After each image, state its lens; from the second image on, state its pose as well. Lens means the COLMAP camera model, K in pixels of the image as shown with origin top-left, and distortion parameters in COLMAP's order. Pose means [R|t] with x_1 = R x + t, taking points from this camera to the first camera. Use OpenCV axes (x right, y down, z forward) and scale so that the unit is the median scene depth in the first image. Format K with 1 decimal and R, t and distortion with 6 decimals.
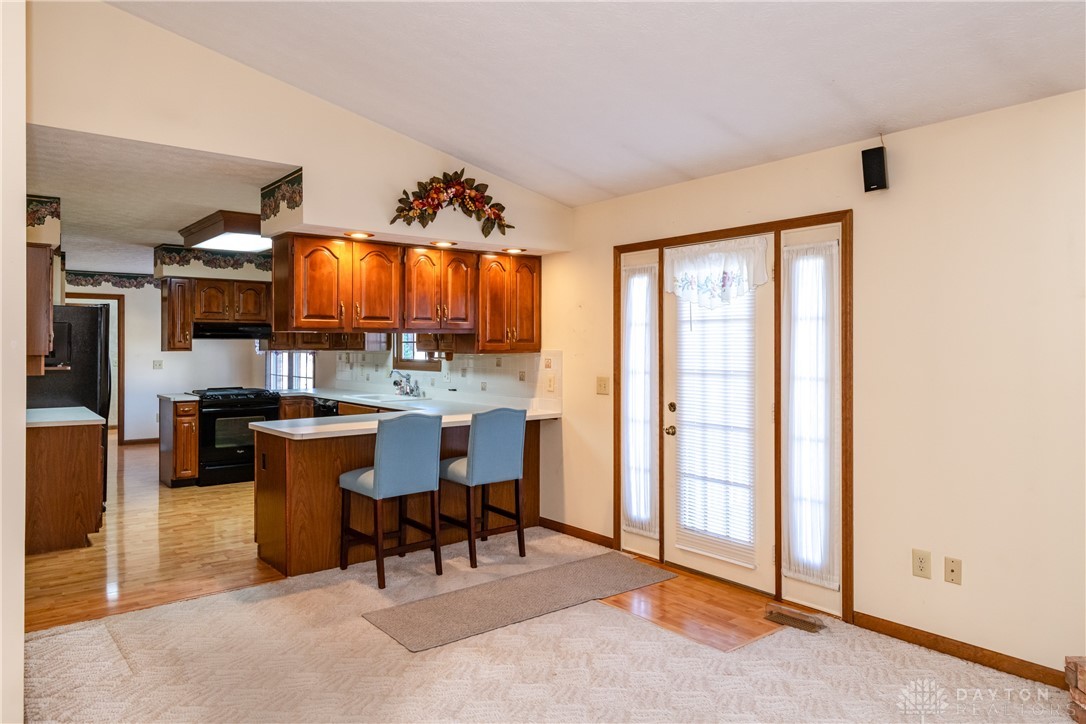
lens RADIAL K [[716.4, 0, 553.3], [0, 716.4, 341.6], [0, 0, 1]] dist [-0.004561, 0.001053]
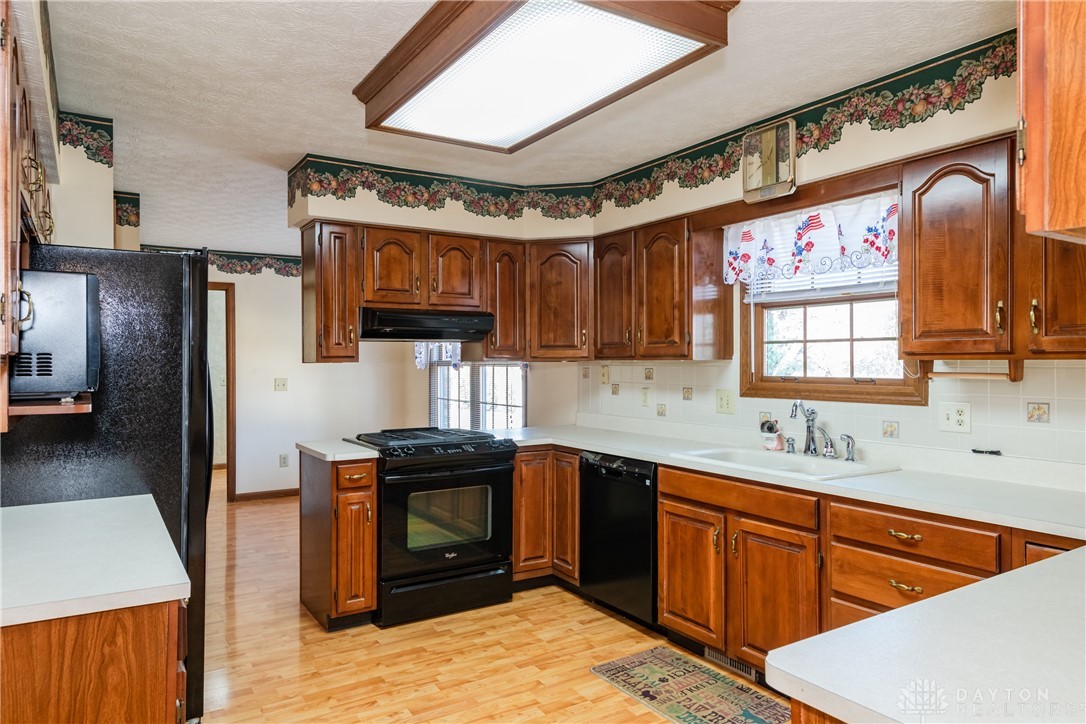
lens RADIAL K [[705.4, 0, 542.0], [0, 705.4, 360.8], [0, 0, 1]] dist [0.025214, -0.001611]
pose [[0.991910, -0.003756, -0.126884, -0.297725], [0.004397, 0.999979, 0.004770, 0.010120], [0.126863, -0.005289, 0.991906, 0.487689]]
